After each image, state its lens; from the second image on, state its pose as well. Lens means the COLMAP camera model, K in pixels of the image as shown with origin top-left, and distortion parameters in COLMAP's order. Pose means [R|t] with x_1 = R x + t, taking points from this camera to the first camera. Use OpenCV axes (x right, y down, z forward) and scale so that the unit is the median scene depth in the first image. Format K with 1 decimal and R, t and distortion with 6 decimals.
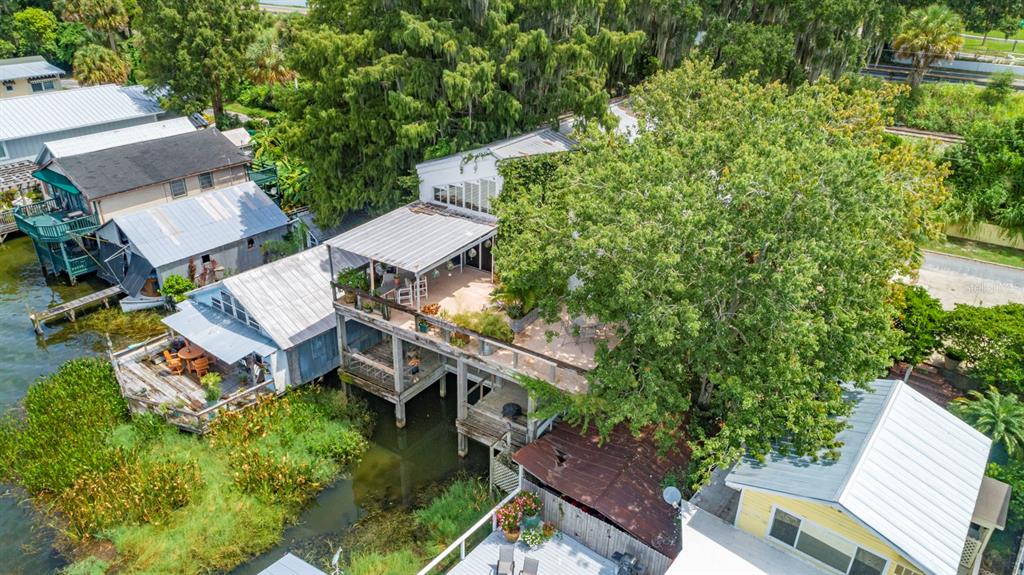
lens RADIAL K [[688.1, 0, 512.0], [0, 688.1, 287.5], [0, 0, 1]] dist [-0.032461, 0.019961]
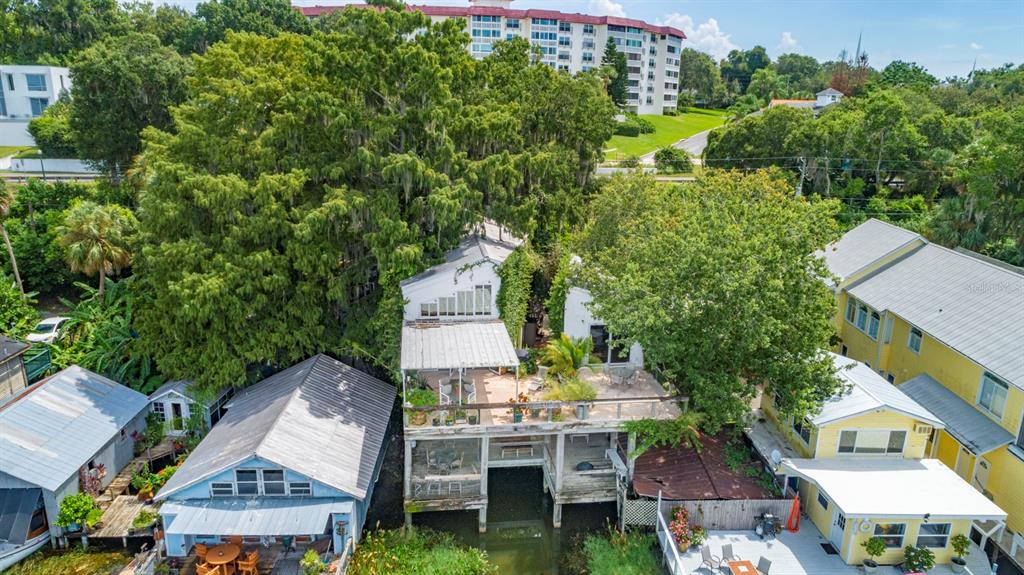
lens RADIAL K [[688.1, 0, 512.0], [0, 688.1, 287.5], [0, 0, 1]] dist [-0.032461, 0.019961]
pose [[0.769006, -0.178791, 0.613729, -0.497828], [0.286569, 0.954632, -0.080970, -0.034308], [-0.571409, 0.238142, 0.785354, 0.066559]]
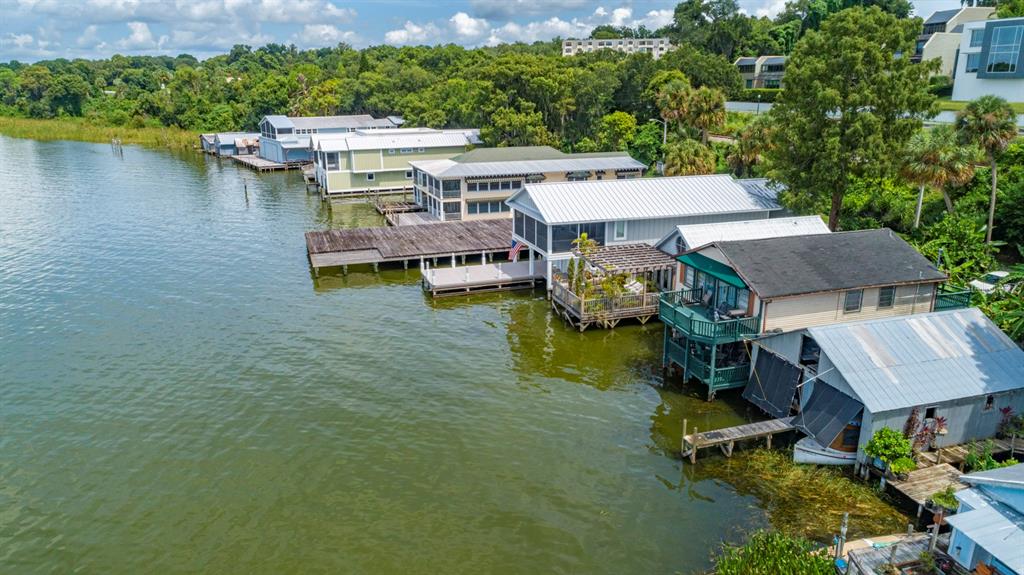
lens RADIAL K [[688.1, 0, 512.0], [0, 688.1, 287.5], [0, 0, 1]] dist [-0.032461, 0.019961]
pose [[0.801347, 0.144337, -0.580526, -0.391224], [-0.245332, 0.964384, -0.098876, 0.004278], [0.545578, 0.221656, 0.808216, 0.220457]]
